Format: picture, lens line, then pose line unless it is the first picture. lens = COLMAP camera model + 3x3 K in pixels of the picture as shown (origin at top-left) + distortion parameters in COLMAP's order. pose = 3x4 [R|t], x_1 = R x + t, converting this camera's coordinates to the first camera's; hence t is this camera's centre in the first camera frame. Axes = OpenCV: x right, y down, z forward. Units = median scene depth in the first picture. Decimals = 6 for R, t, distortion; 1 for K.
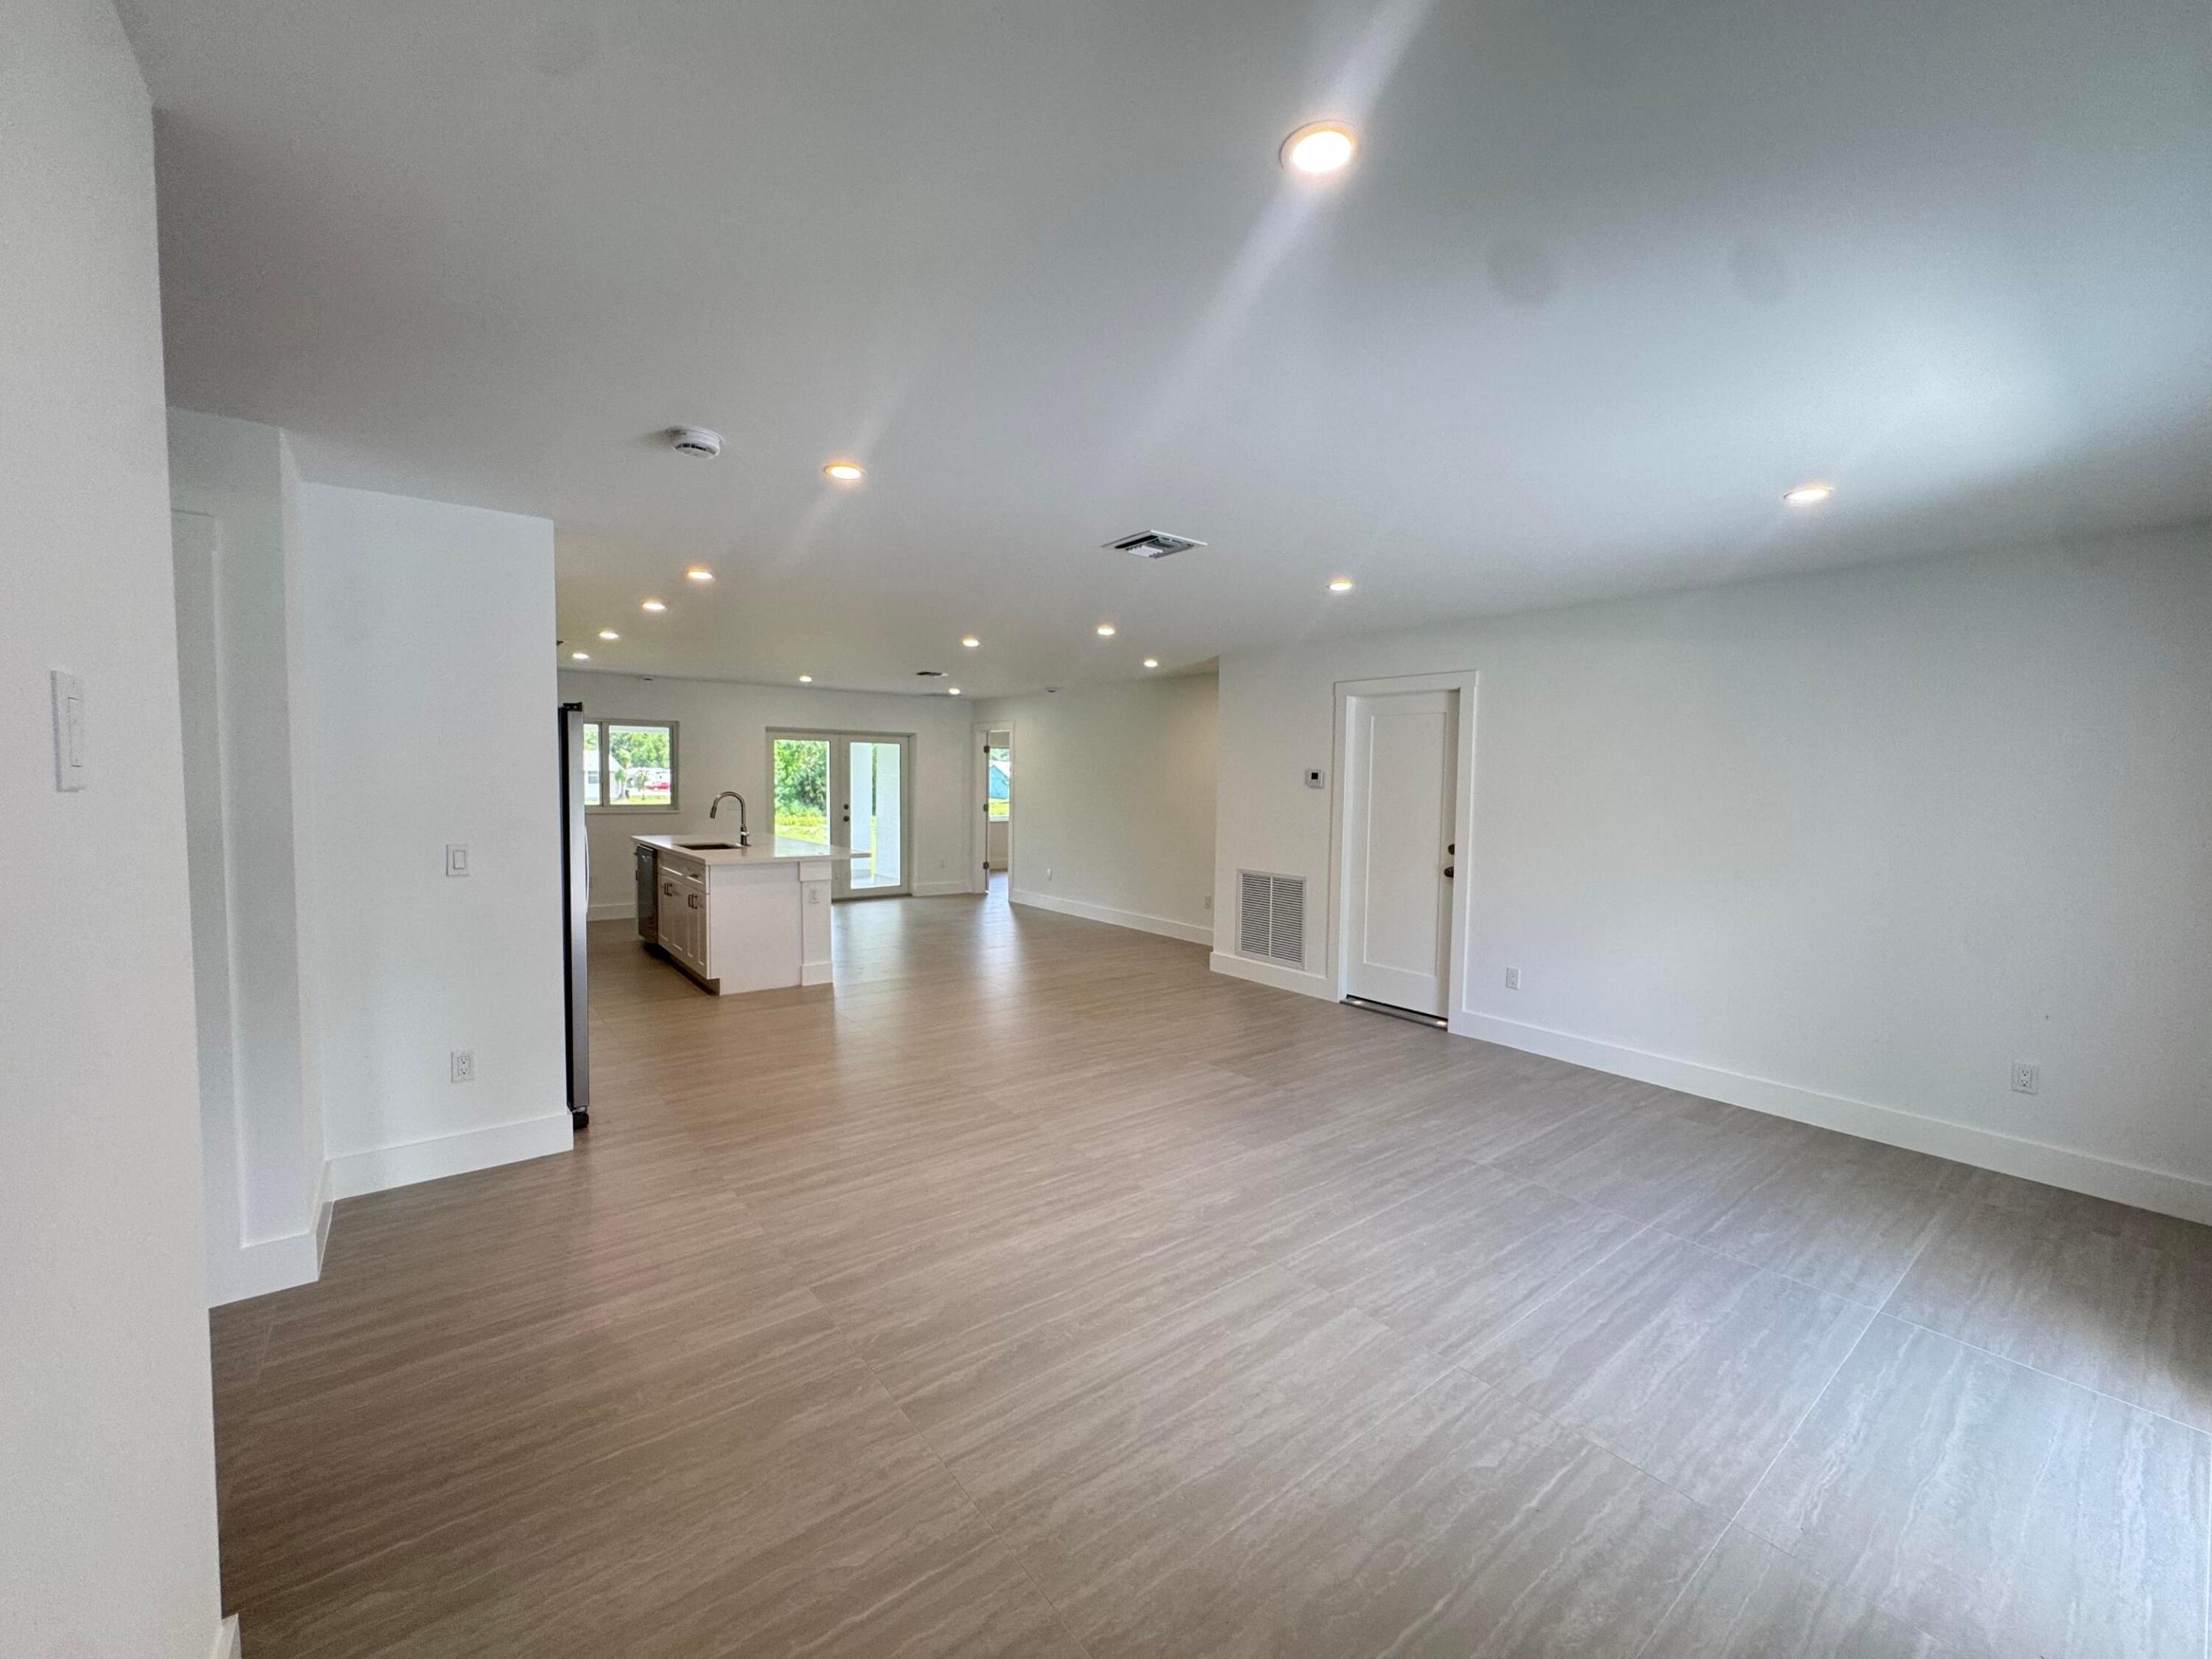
lens RADIAL K [[890.5, 0, 1107.6], [0, 890.5, 826.7], [0, 0, 1]] dist [-0.004303, 0.000120]
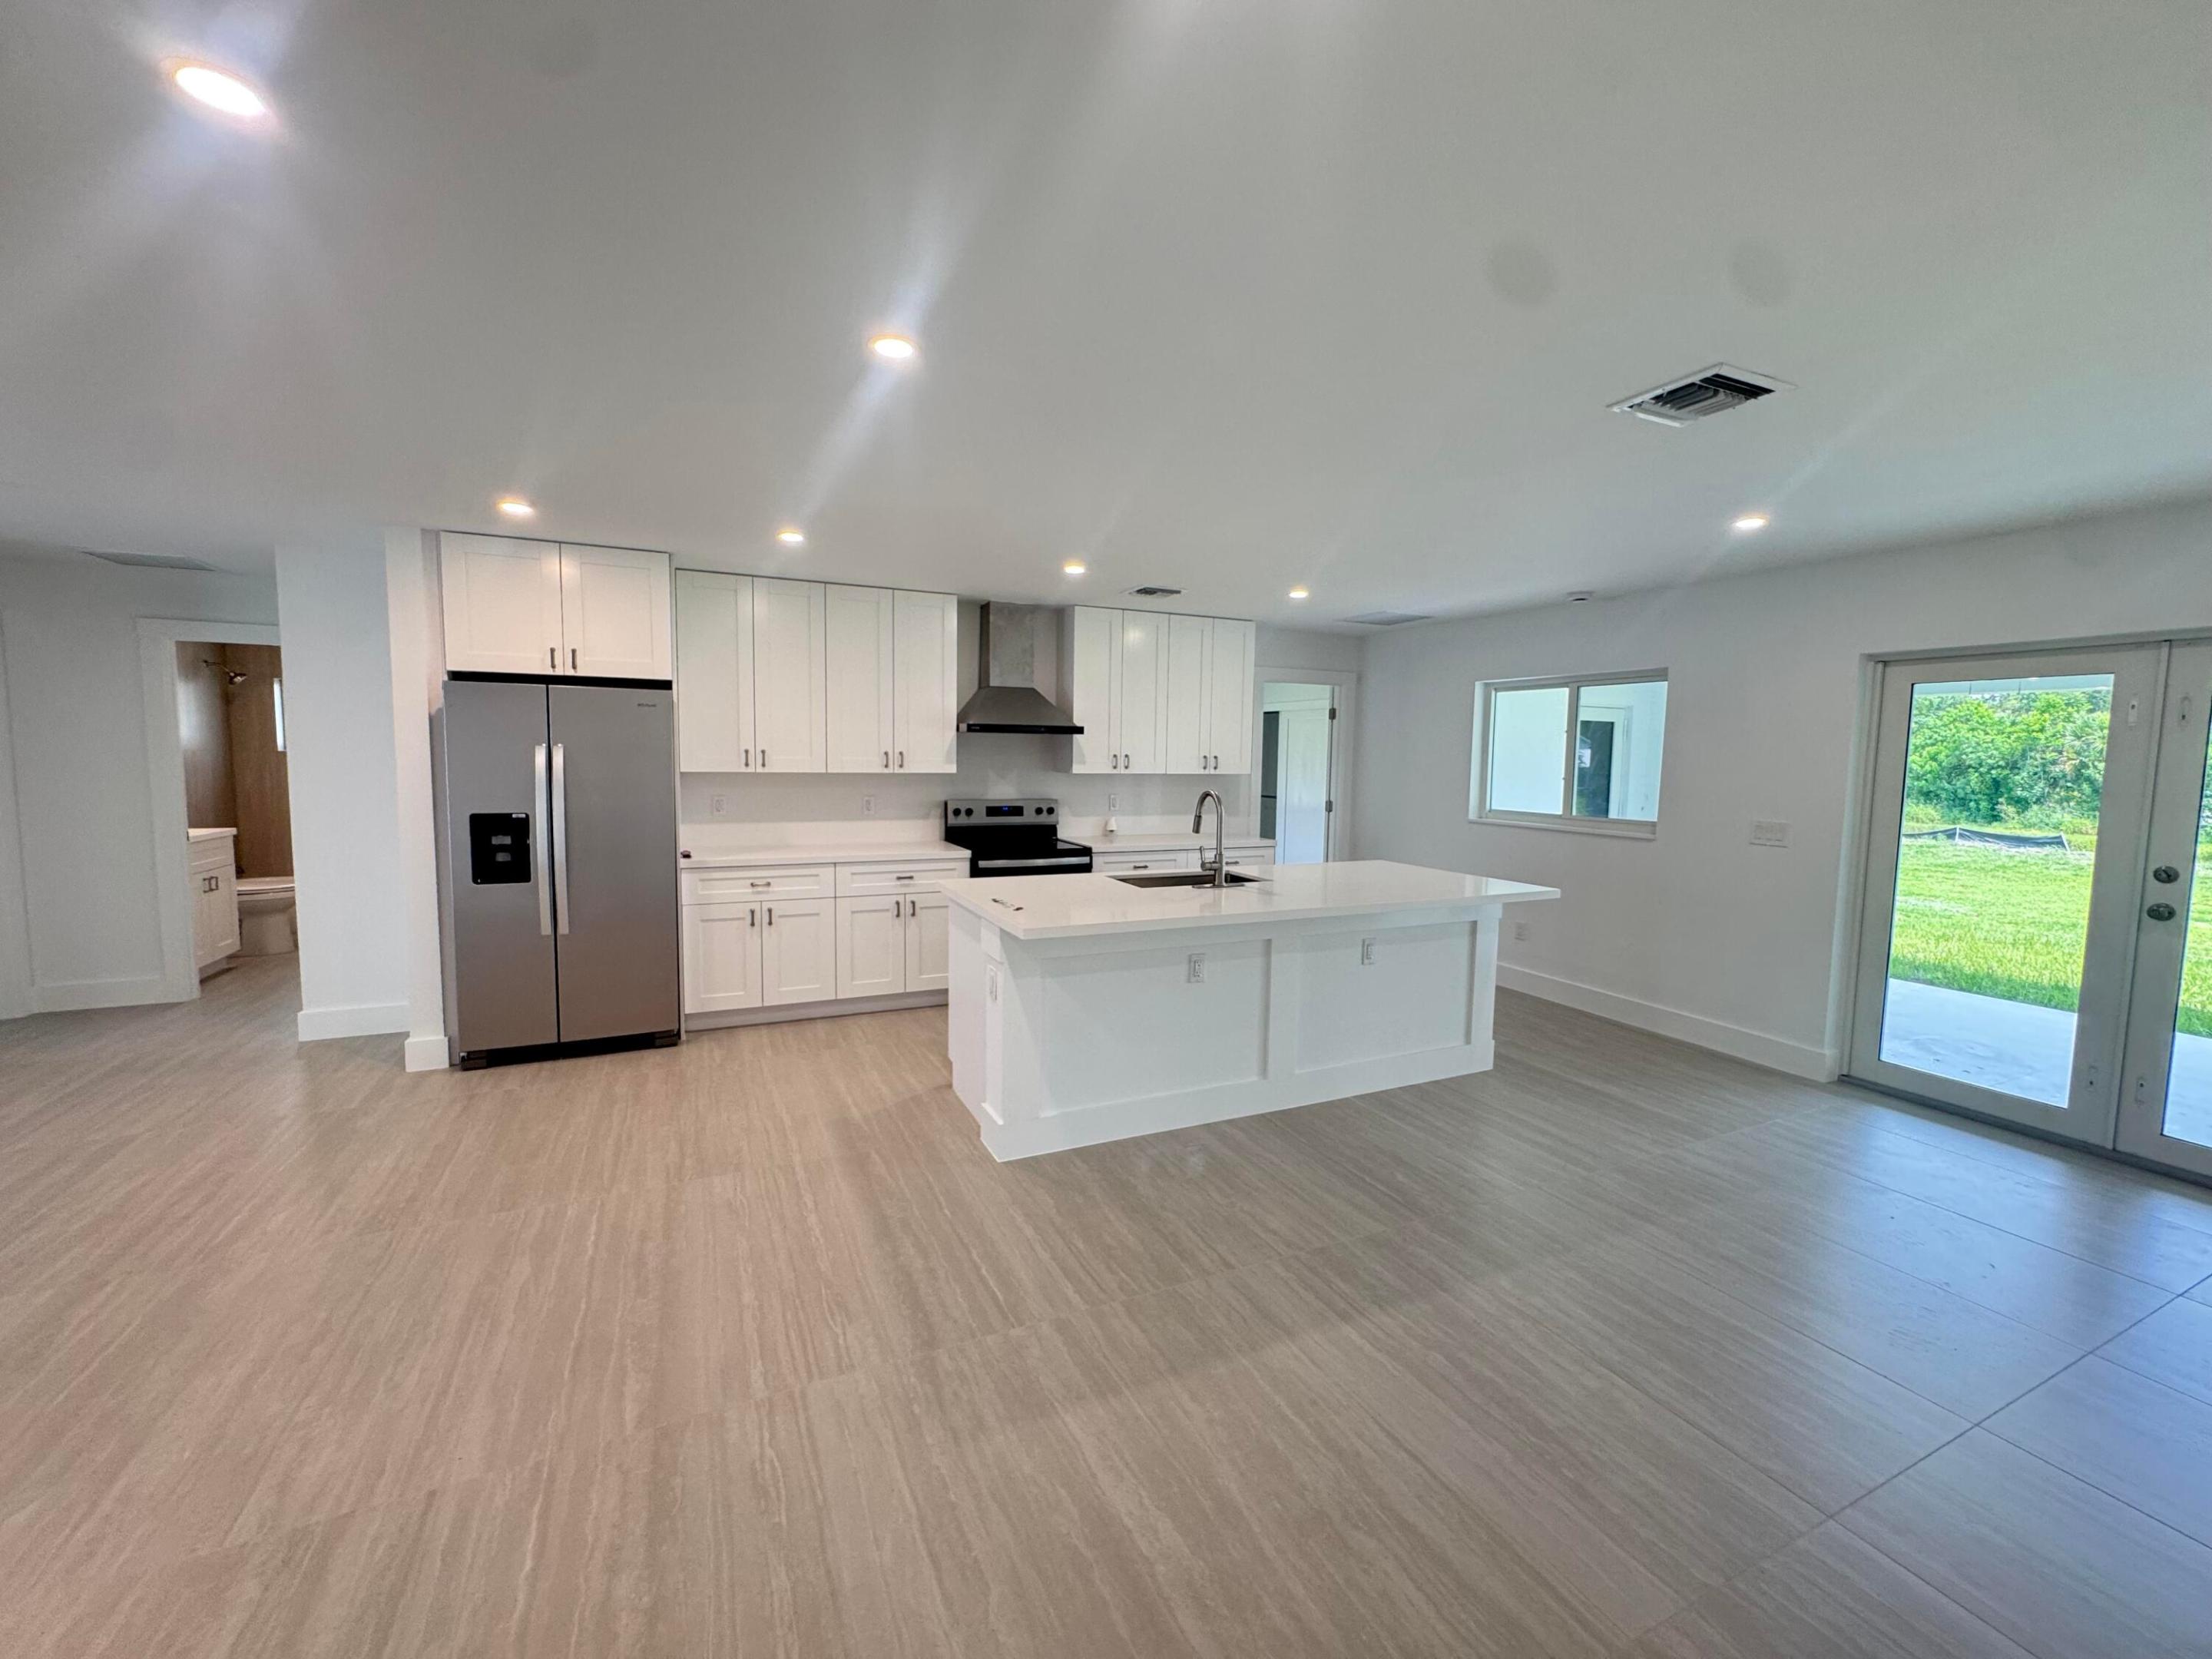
lens RADIAL K [[890.5, 0, 1104.5], [0, 890.5, 826.5], [0, 0, 1]] dist [-0.004303, 0.000120]
pose [[-0.231546, 0.056344, -0.971191, 0.289569], [-0.073117, 0.994490, 0.075128, -0.107112], [0.970072, 0.088406, -0.226151, 2.117283]]
